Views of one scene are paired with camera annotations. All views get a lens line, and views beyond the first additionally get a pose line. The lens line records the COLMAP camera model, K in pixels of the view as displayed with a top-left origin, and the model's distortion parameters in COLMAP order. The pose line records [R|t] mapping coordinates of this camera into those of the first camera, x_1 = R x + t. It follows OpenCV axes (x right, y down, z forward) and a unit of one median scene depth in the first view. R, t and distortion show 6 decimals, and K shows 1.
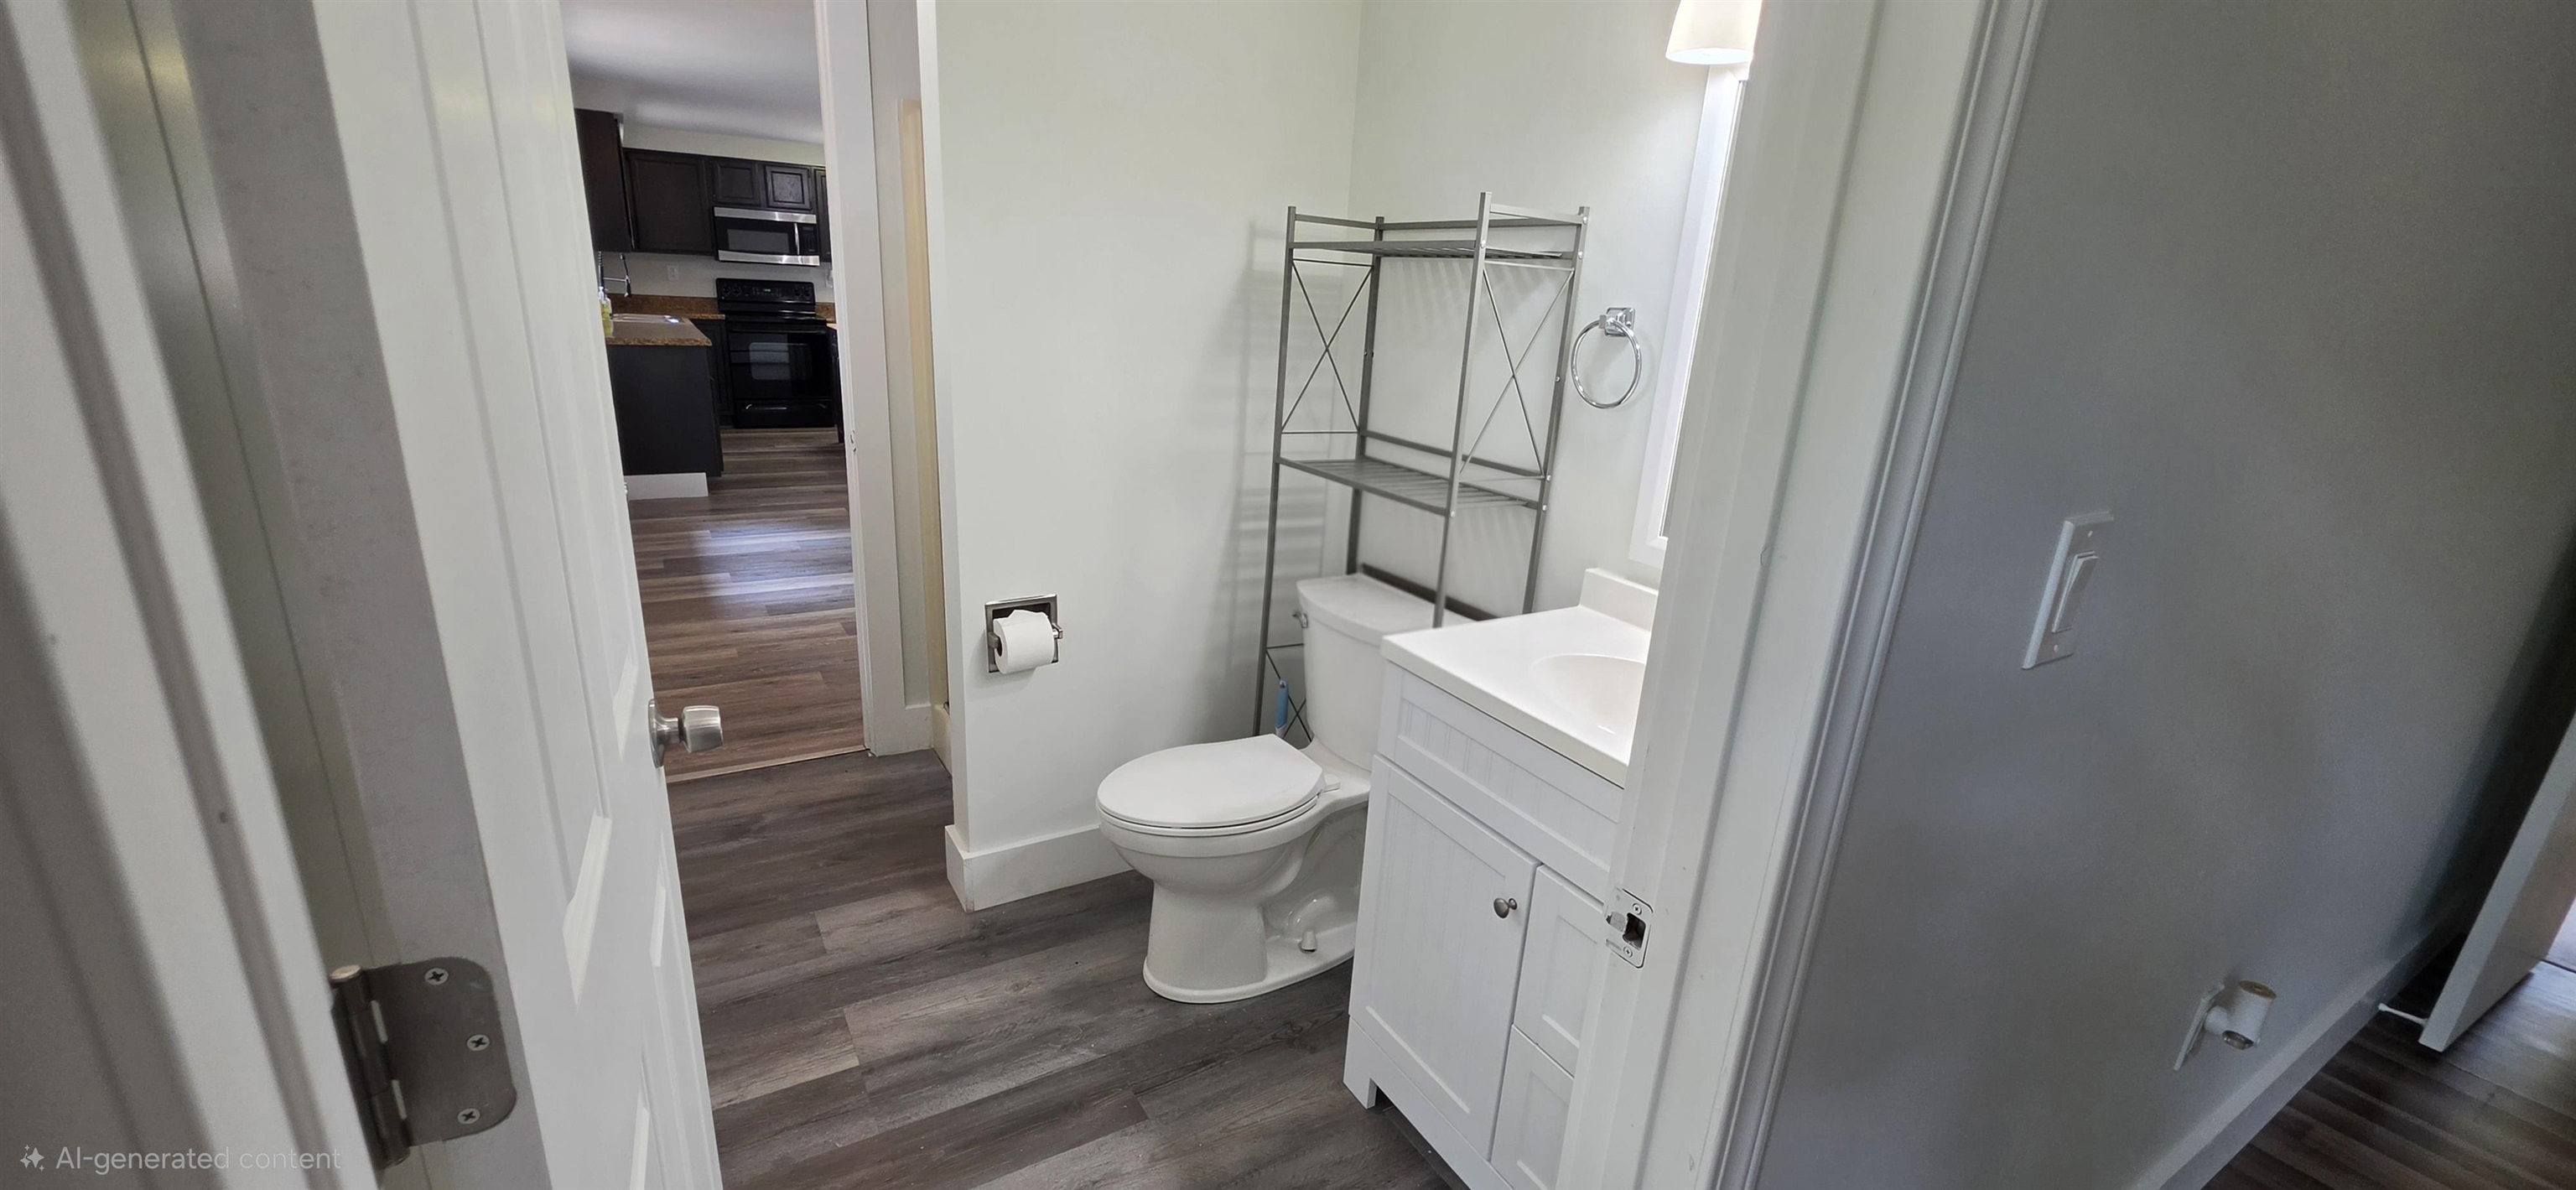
lens RADIAL K [[1032.2, 0, 1283.2], [0, 1032.2, 611.2], [0, 0, 1]] dist [-0.000758, -0.000031]
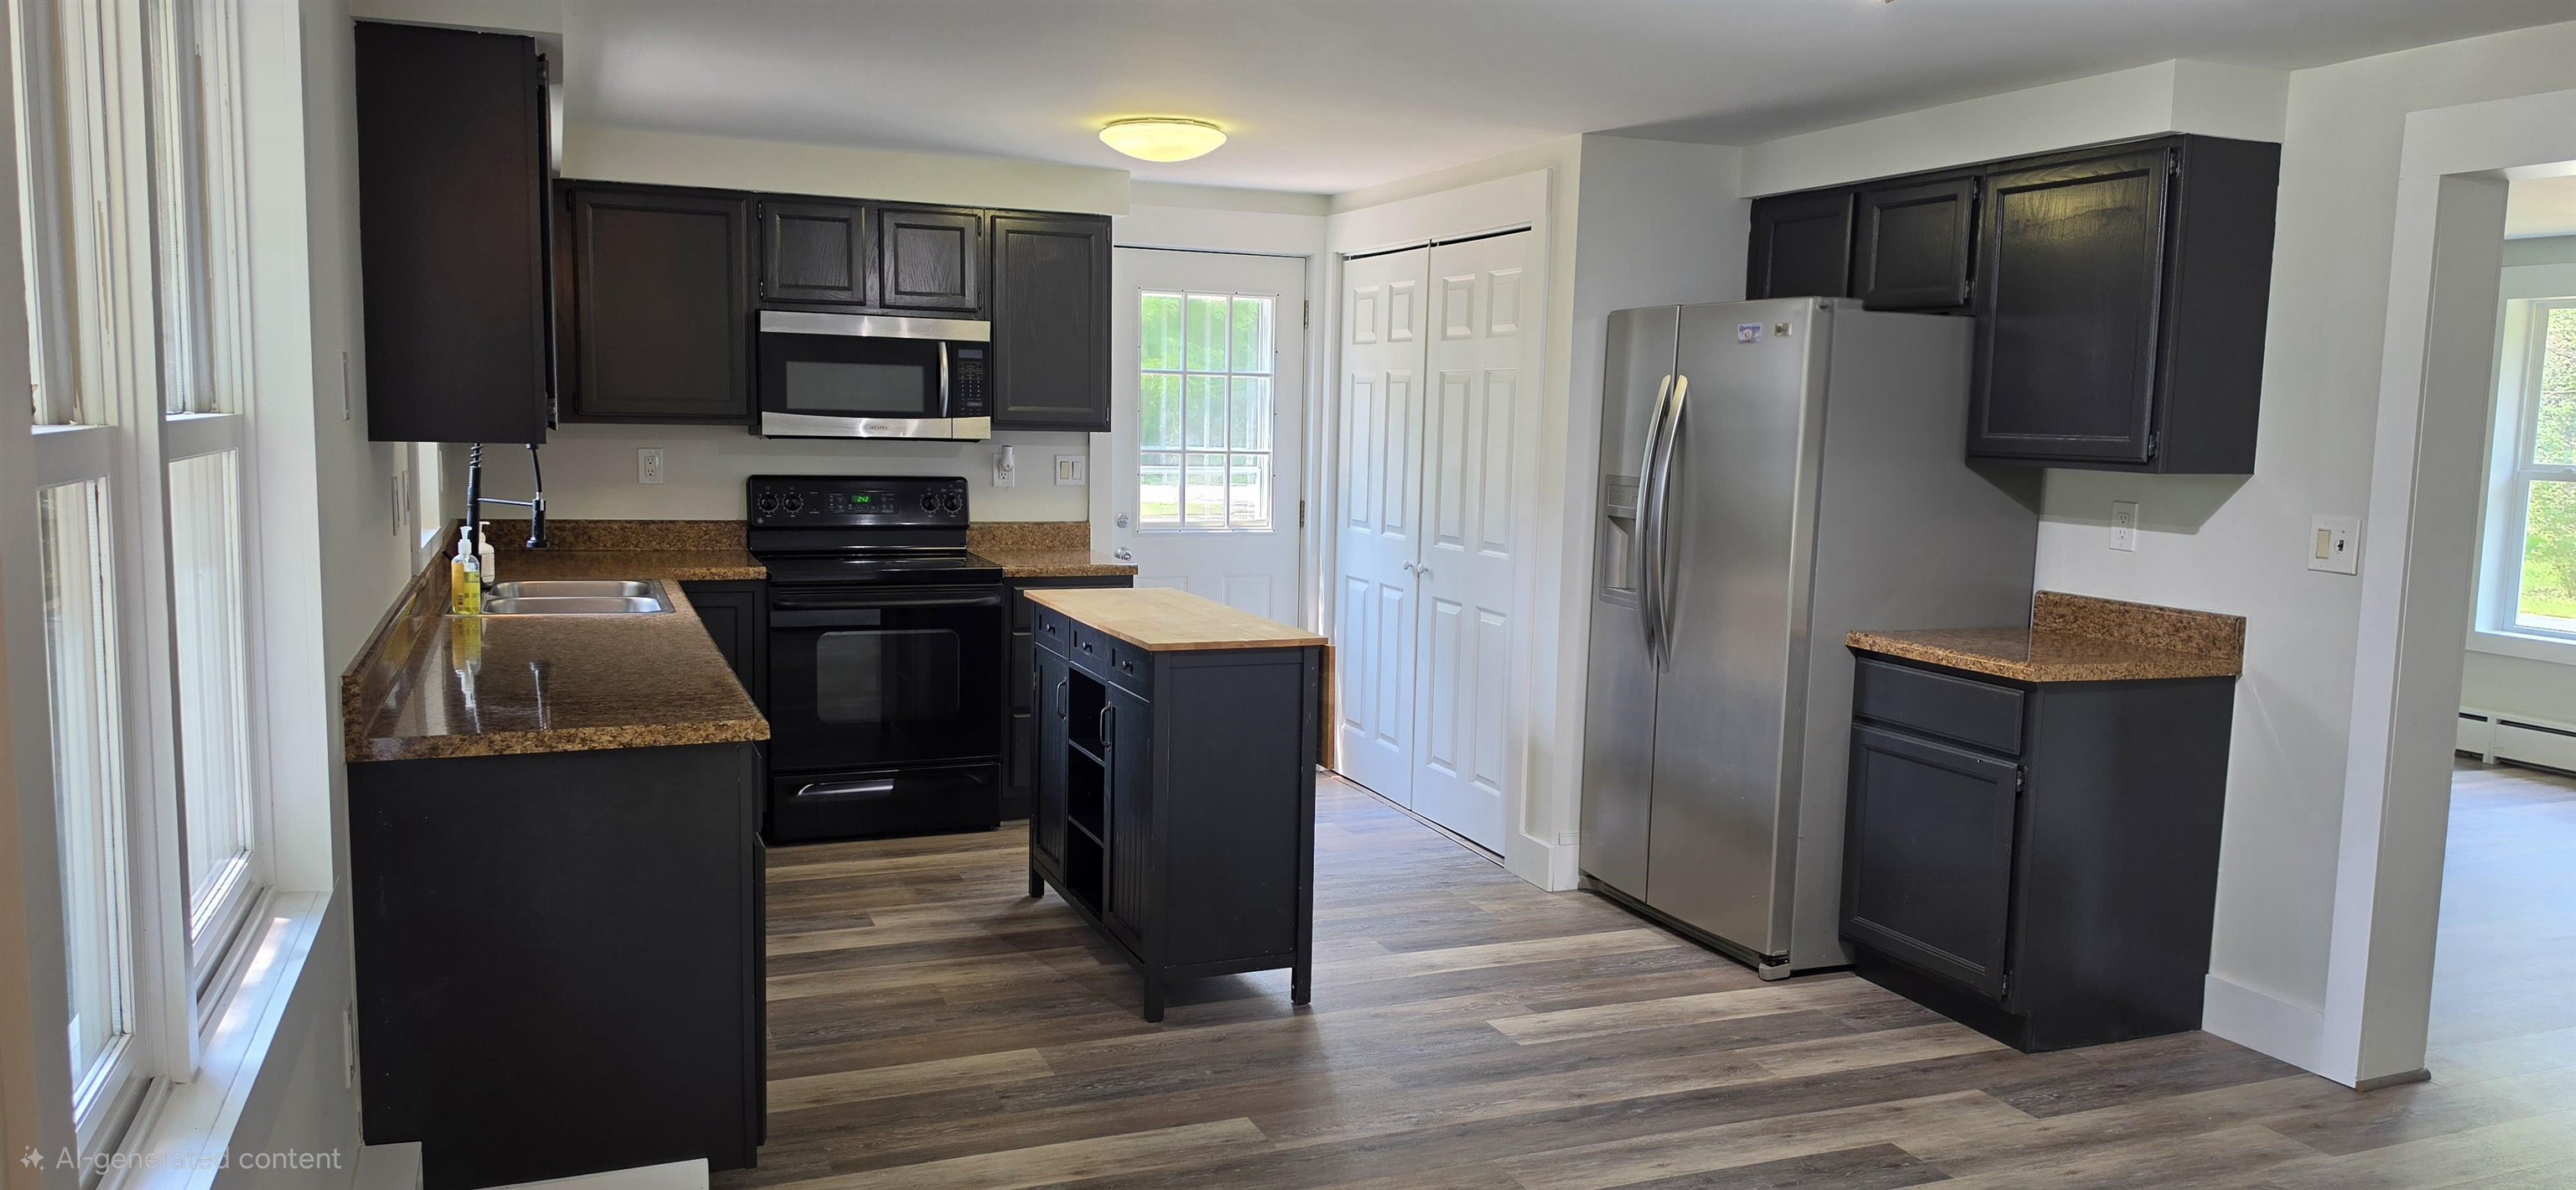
lens RADIAL K [[1769.7, 0, 1283.9], [0, 1769.7, 603.5], [0, 0, 1]] dist [0.112806, -0.001770]
pose [[0.985810, -0.016351, -0.167068, -0.223850], [-0.018300, 0.978846, -0.203779, -0.133382], [0.166866, 0.203944, 0.964657, 0.362758]]
